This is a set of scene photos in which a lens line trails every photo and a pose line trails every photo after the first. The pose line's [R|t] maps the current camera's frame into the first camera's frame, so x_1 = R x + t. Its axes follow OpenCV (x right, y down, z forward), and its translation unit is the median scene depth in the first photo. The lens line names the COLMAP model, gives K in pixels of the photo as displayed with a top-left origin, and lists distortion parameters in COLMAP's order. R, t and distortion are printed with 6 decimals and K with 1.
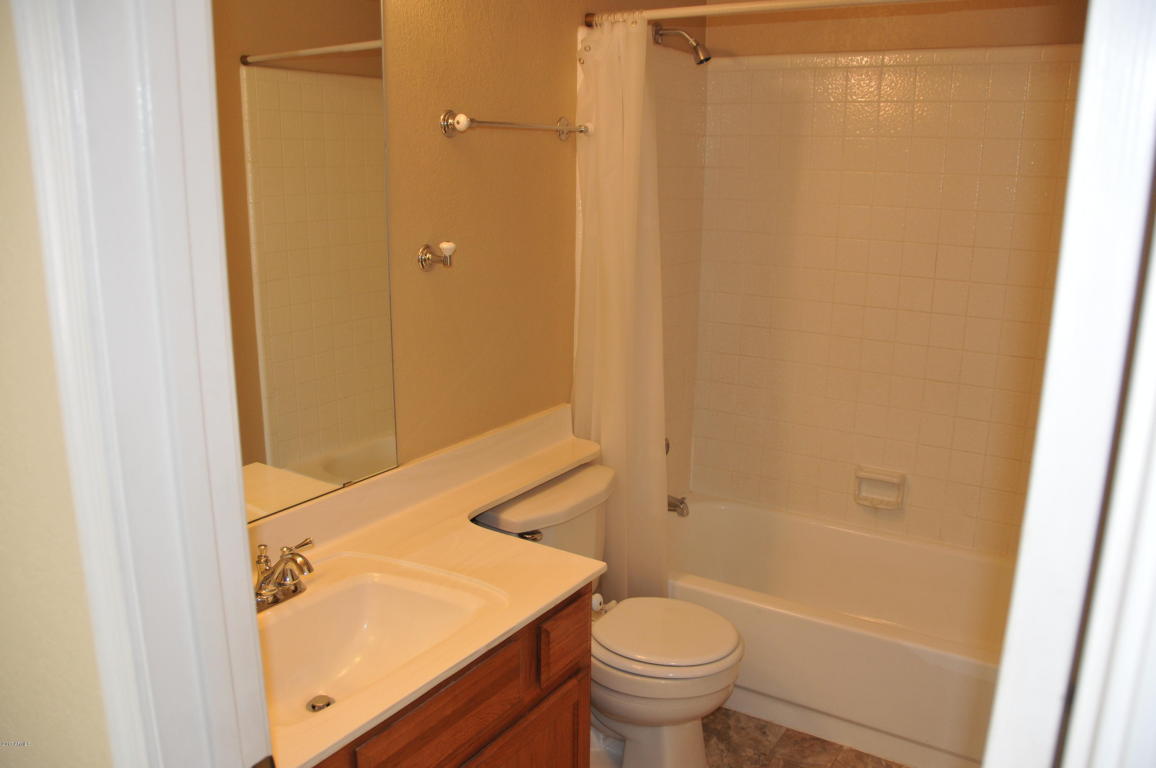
lens RADIAL K [[901.7, 0, 580.8], [0, 901.7, 398.3], [0, 0, 1]] dist [-0.165830, 0.125828]
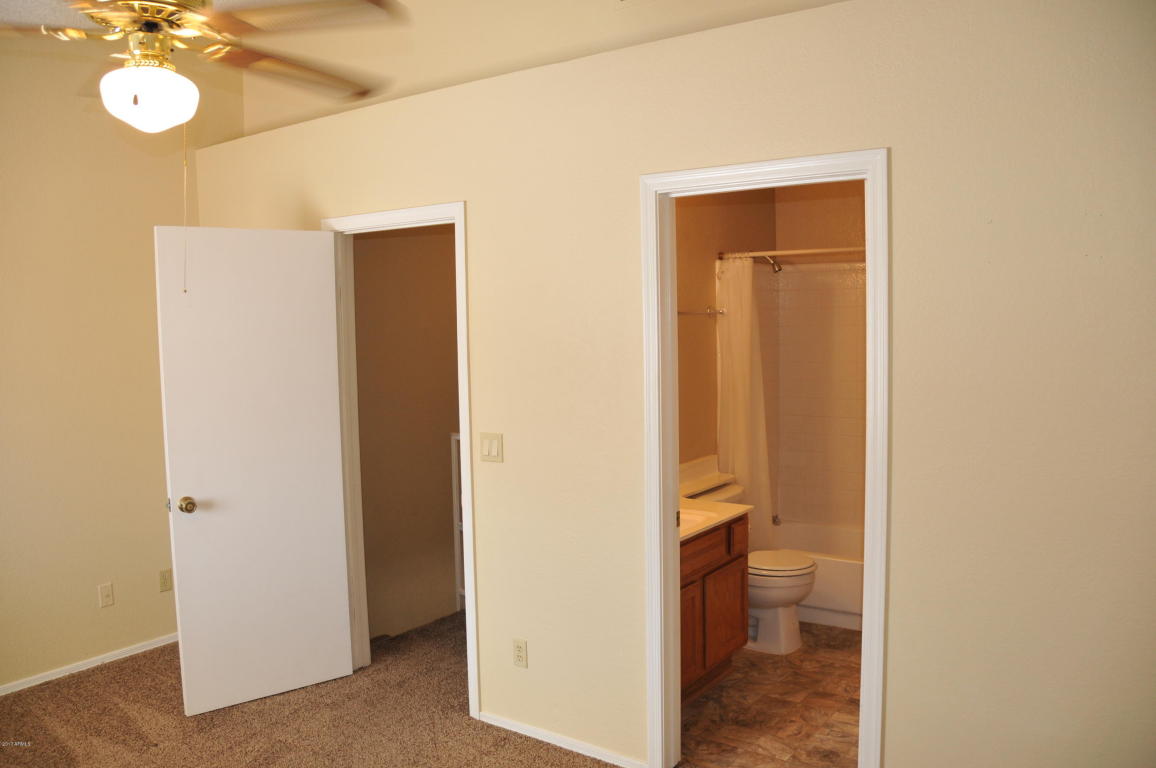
lens RADIAL K [[901.7, 0, 580.8], [0, 901.7, 398.3], [0, 0, 1]] dist [-0.165830, 0.125828]
pose [[0.998232, -0.026860, -0.053029, -0.206352], [0.018027, 0.986868, -0.160520, 0.199088], [0.056644, 0.159280, 0.985607, -0.941944]]
